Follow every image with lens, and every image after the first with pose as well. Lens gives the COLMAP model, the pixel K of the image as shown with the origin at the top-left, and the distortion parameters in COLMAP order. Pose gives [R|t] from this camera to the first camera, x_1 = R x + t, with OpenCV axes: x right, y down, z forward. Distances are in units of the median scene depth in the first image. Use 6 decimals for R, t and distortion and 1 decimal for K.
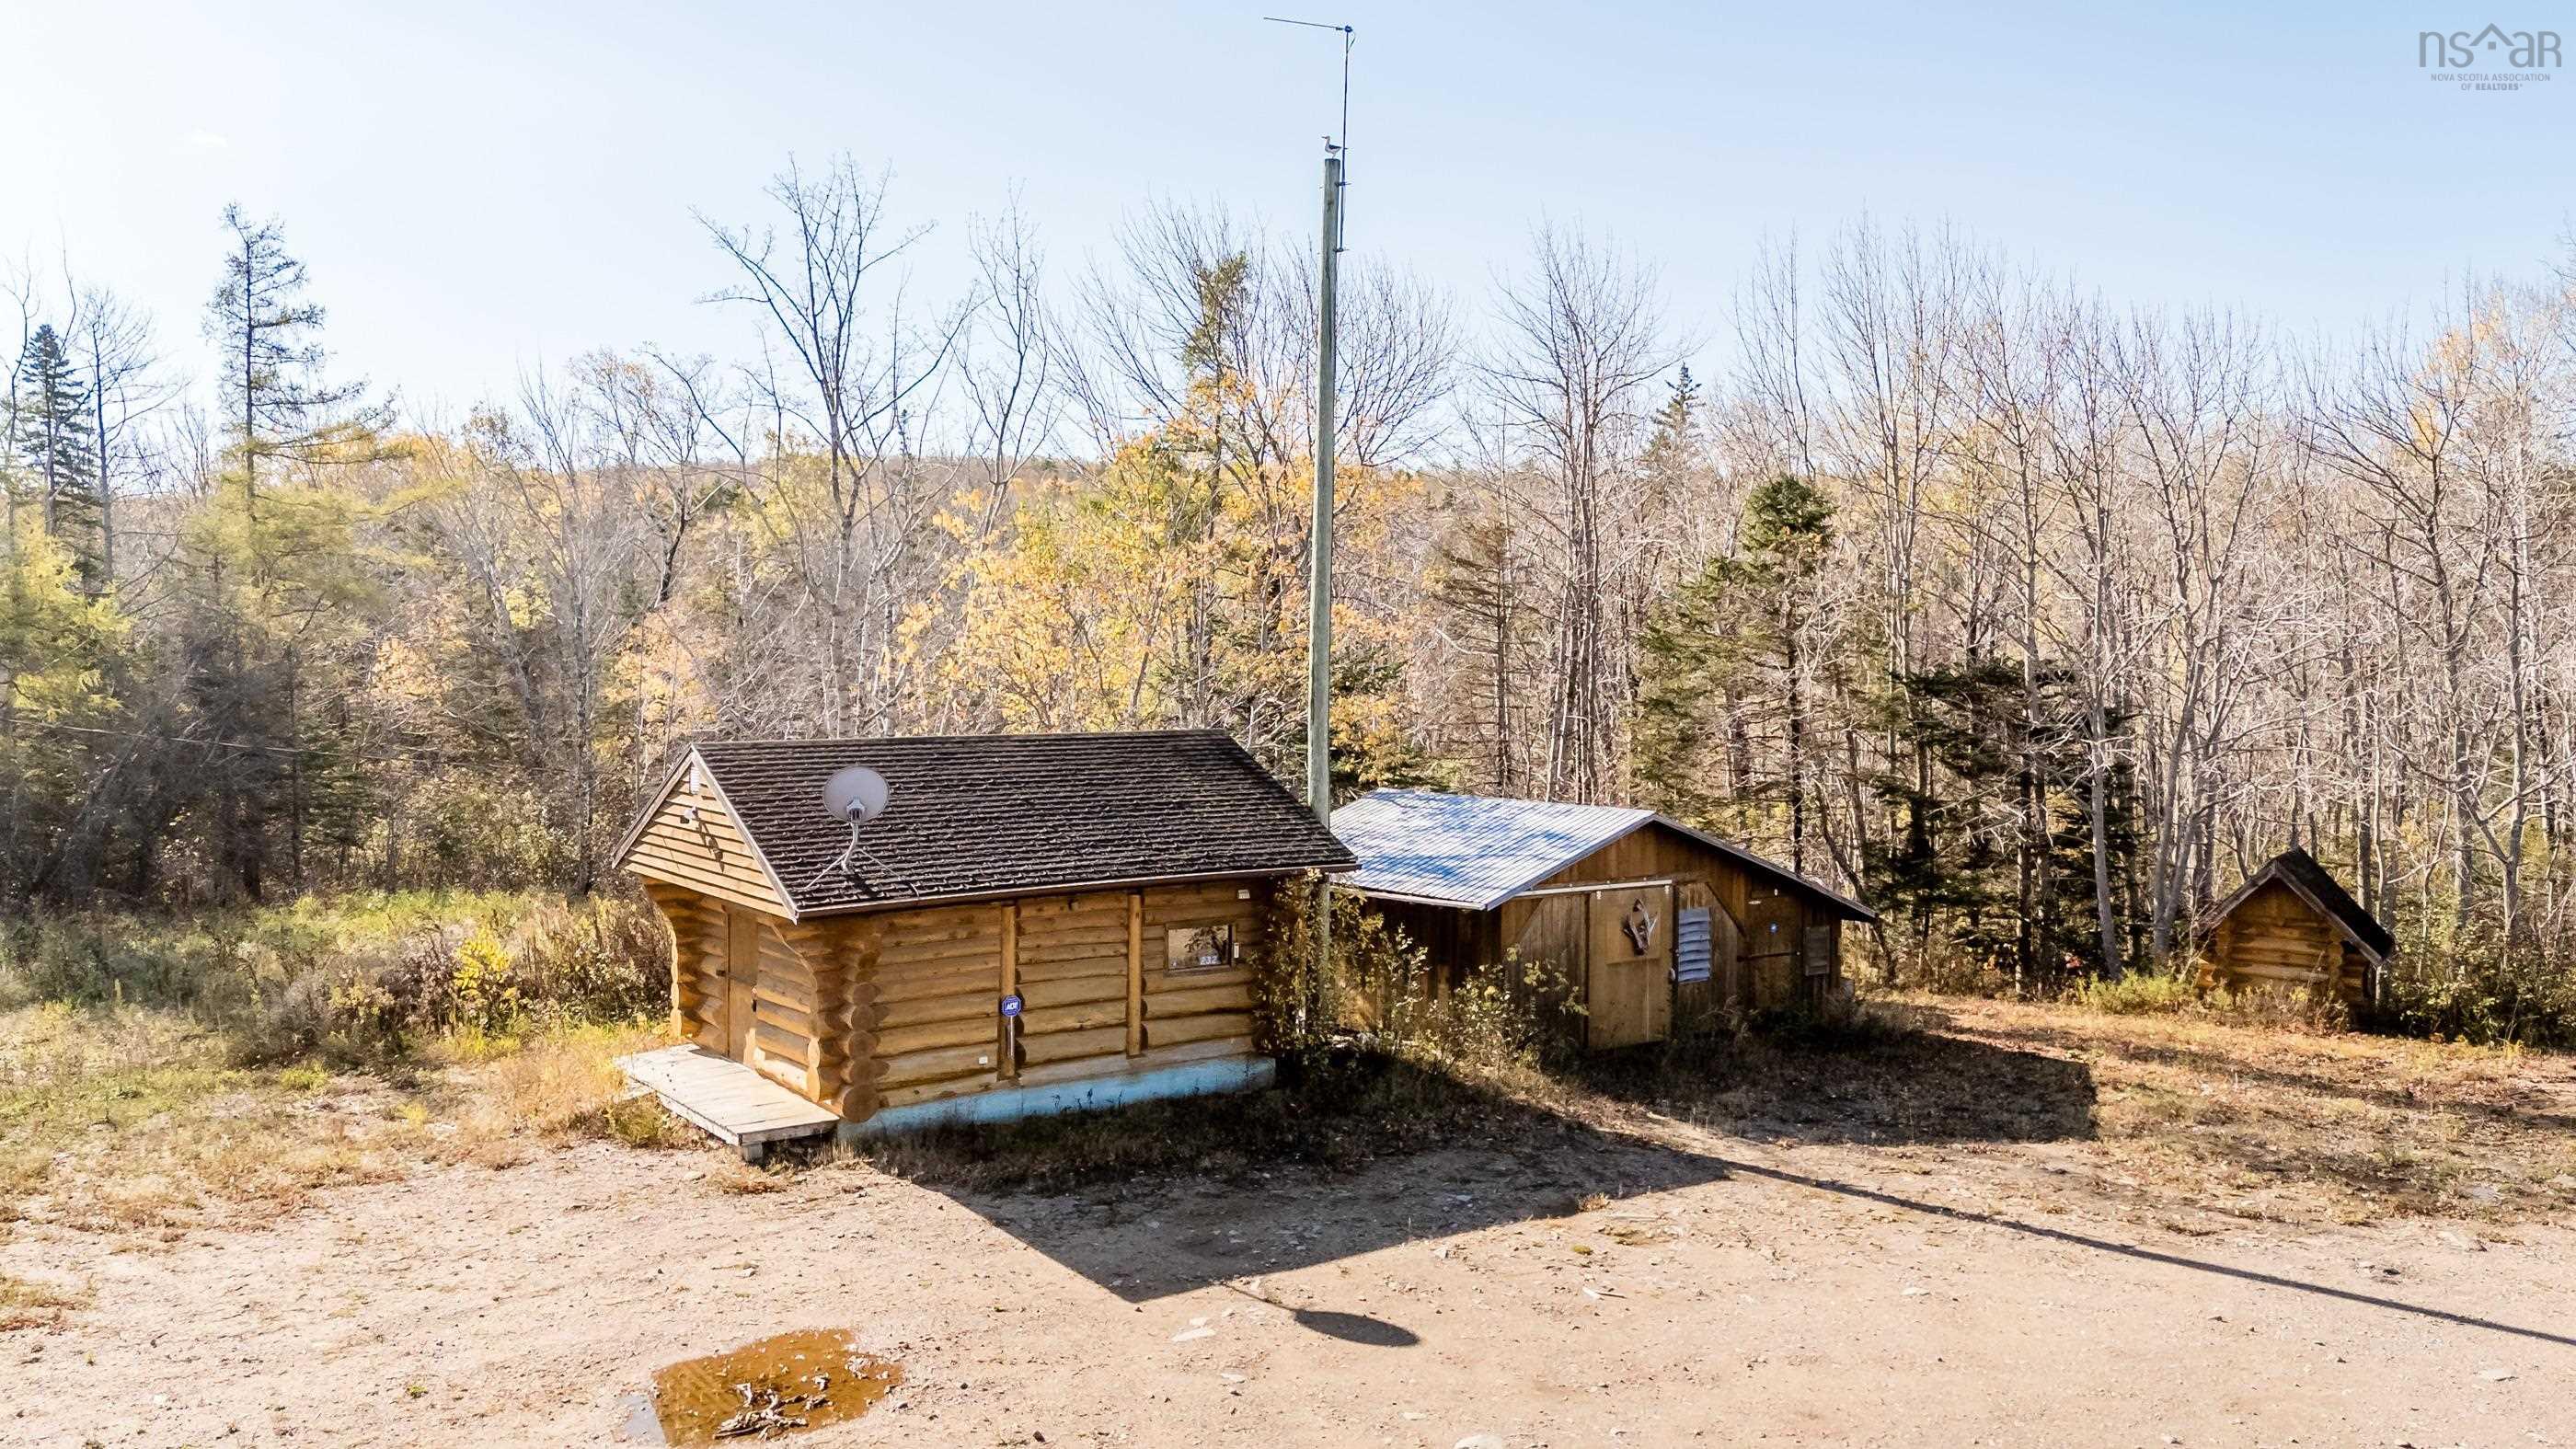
lens RADIAL K [[1863.8, 0, 1288.6], [0, 1863.8, 724.5], [0, 0, 1]] dist [0.106819, -0.005068]
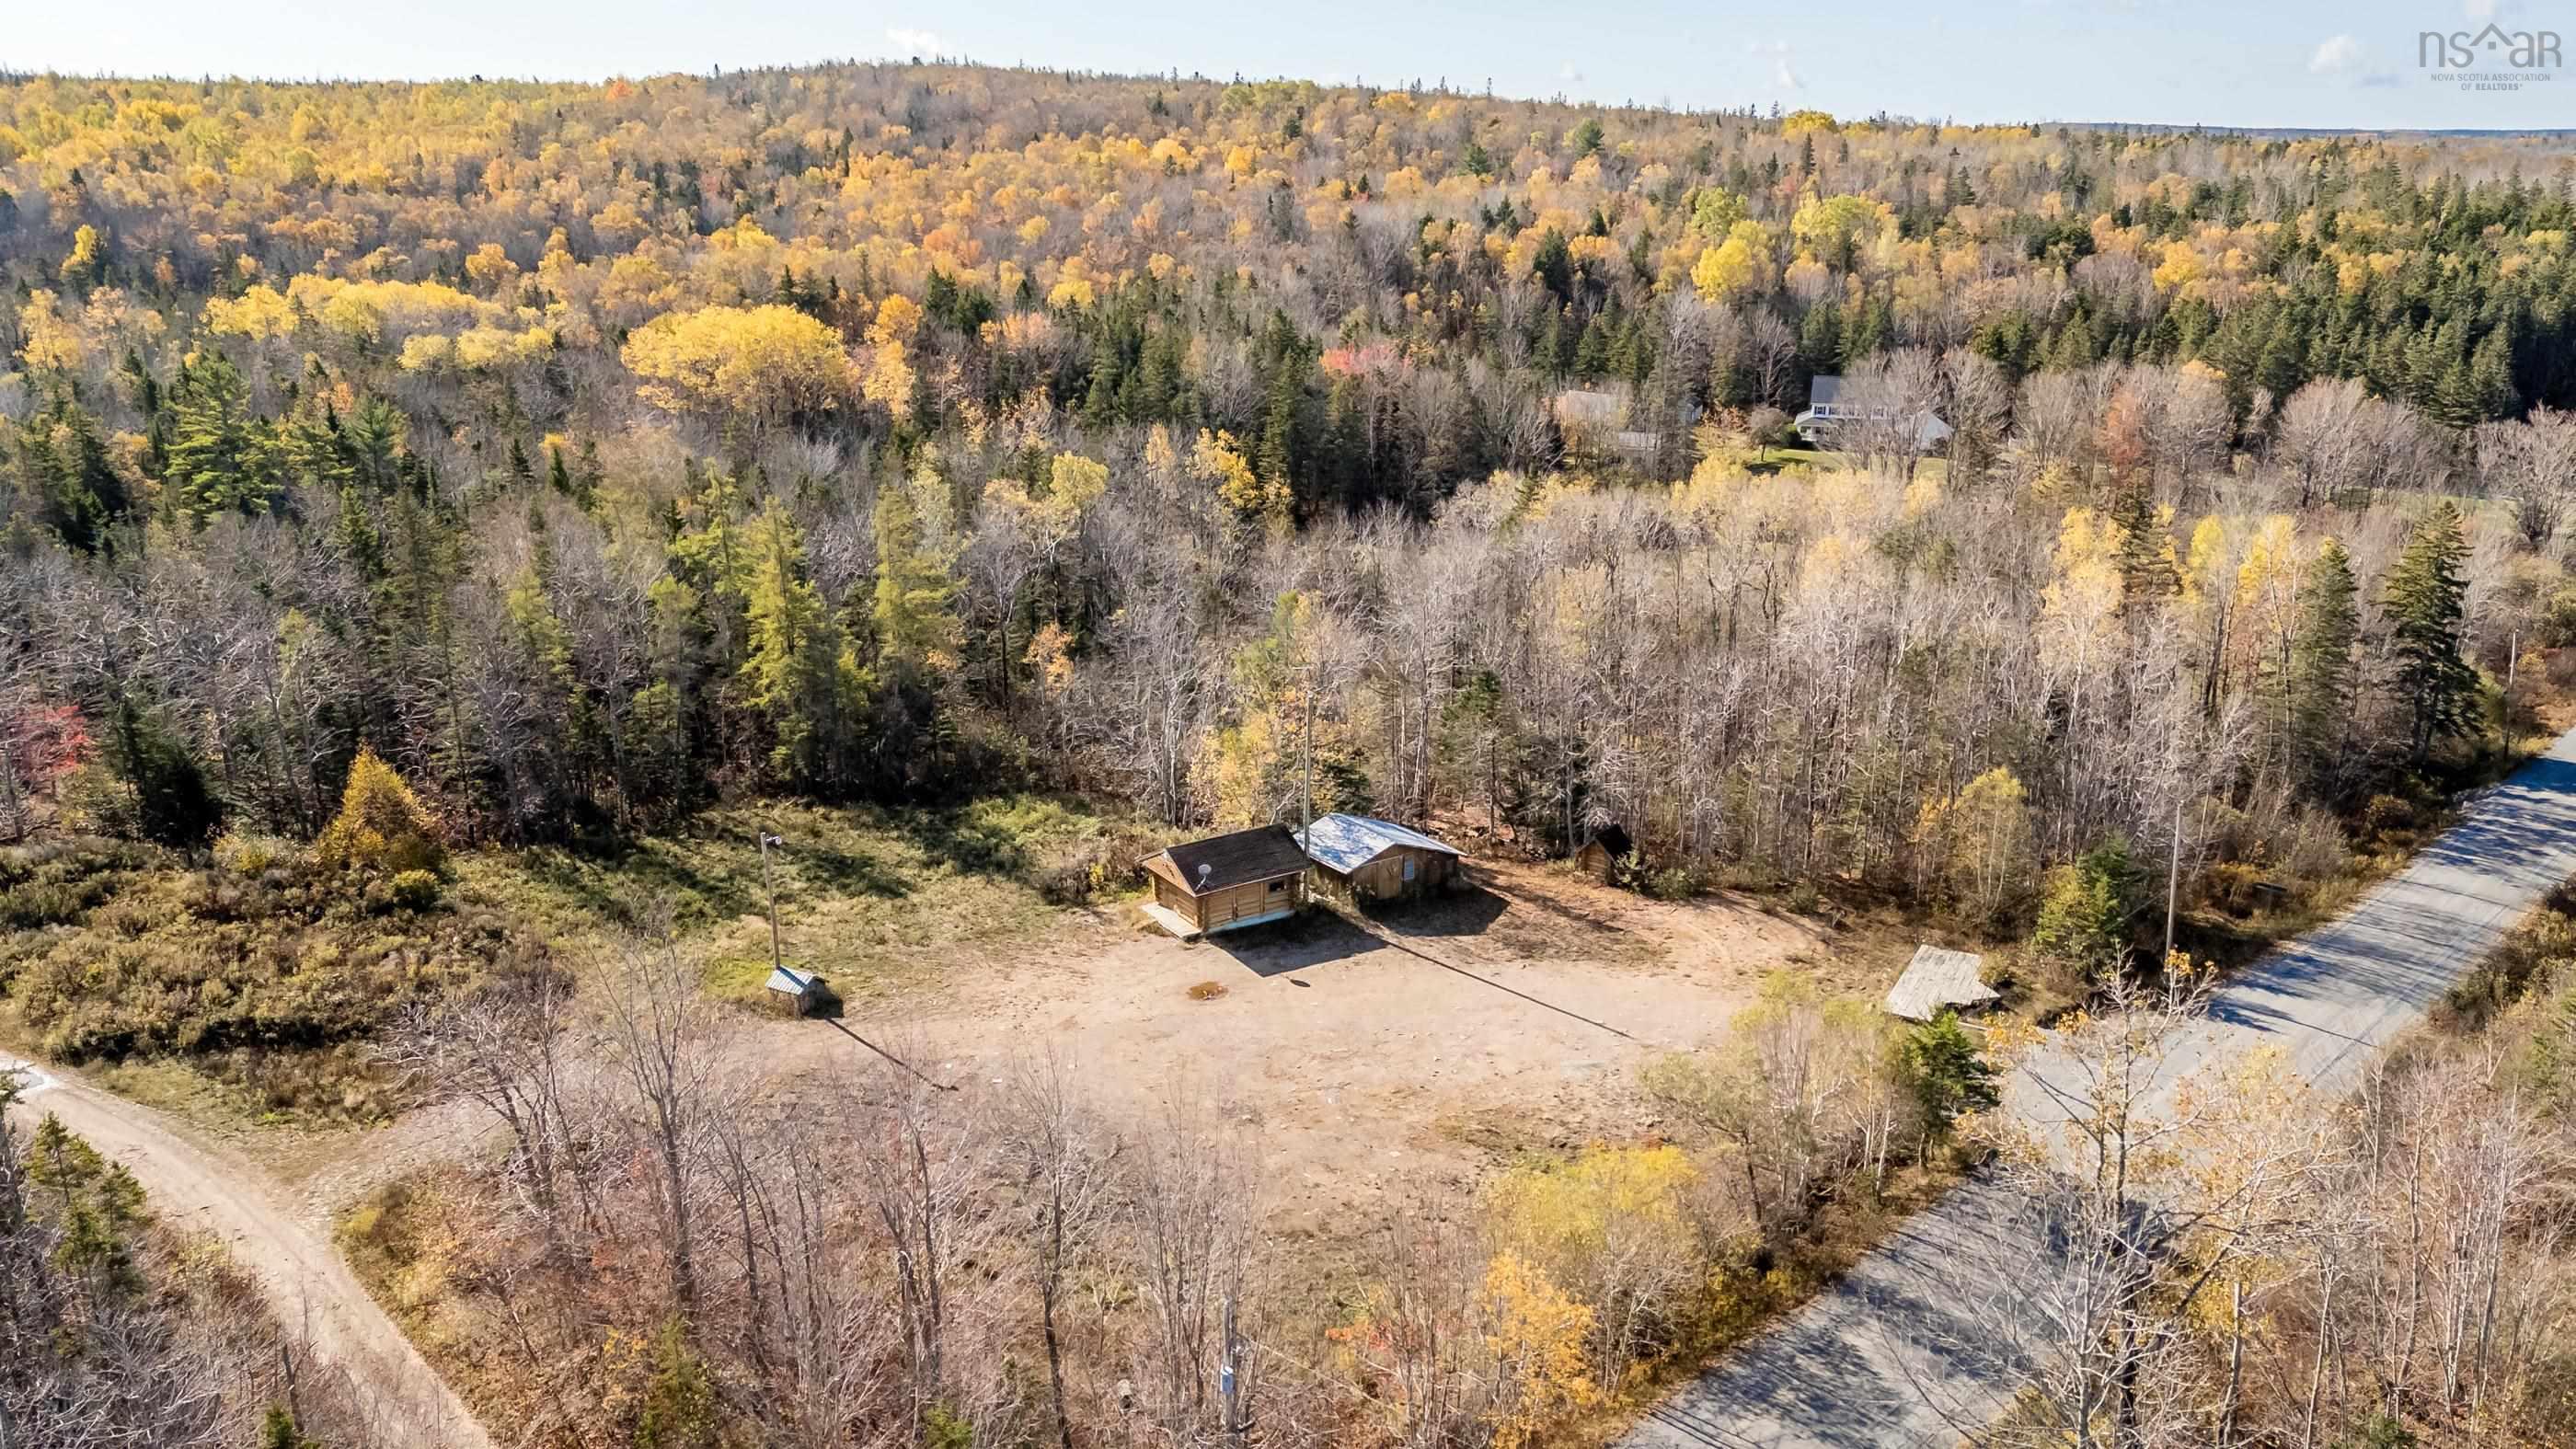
lens RADIAL K [[1863.8, 0, 1284.7], [0, 1863.8, 744.0], [0, 0, 1]] dist [0.106819, -0.005068]
pose [[0.998465, 0.015096, -0.053284, 0.212545], [-0.000904, 0.966443, 0.256879, -1.427163], [0.055373, -0.256436, 0.964974, -3.341245]]
